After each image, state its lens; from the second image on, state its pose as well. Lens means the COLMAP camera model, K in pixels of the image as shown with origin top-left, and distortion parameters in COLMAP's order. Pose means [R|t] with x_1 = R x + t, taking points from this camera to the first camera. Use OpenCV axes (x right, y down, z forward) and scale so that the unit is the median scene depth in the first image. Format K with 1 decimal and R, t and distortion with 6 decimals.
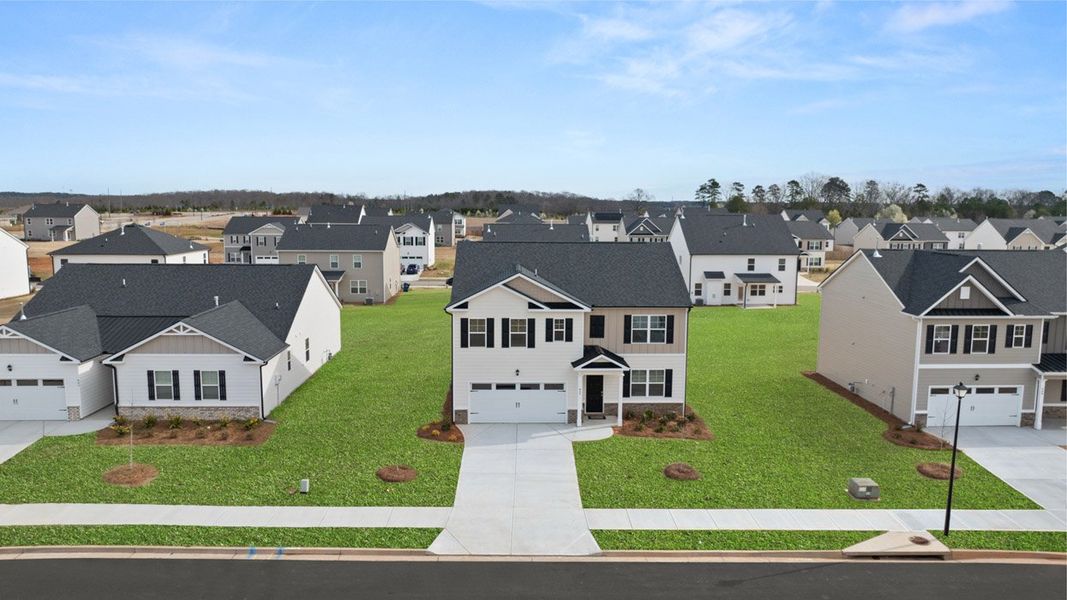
lens RADIAL K [[759.2, 0, 533.5], [0, 759.2, 300.0], [0, 0, 1]] dist [-0.019467, 0.000412]
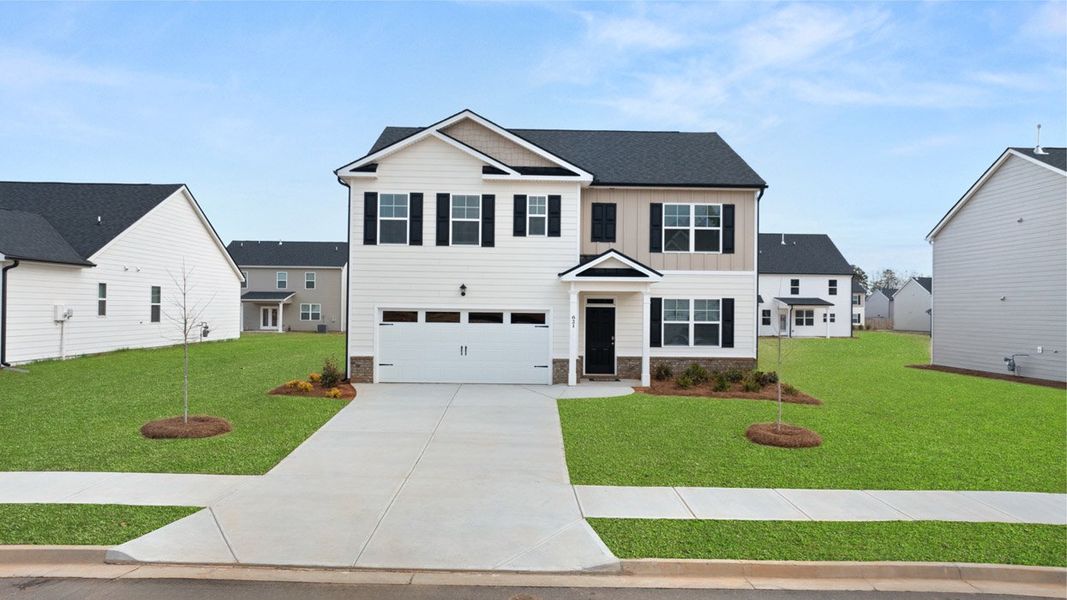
lens RADIAL K [[759.2, 0, 533.5], [0, 759.2, 300.0], [0, 0, 1]] dist [-0.019467, 0.000412]
pose [[0.999932, 0.004224, -0.010895, 0.036618], [-0.005690, 0.990391, -0.138176, 0.176536], [0.010207, 0.138228, 0.990348, 0.431936]]
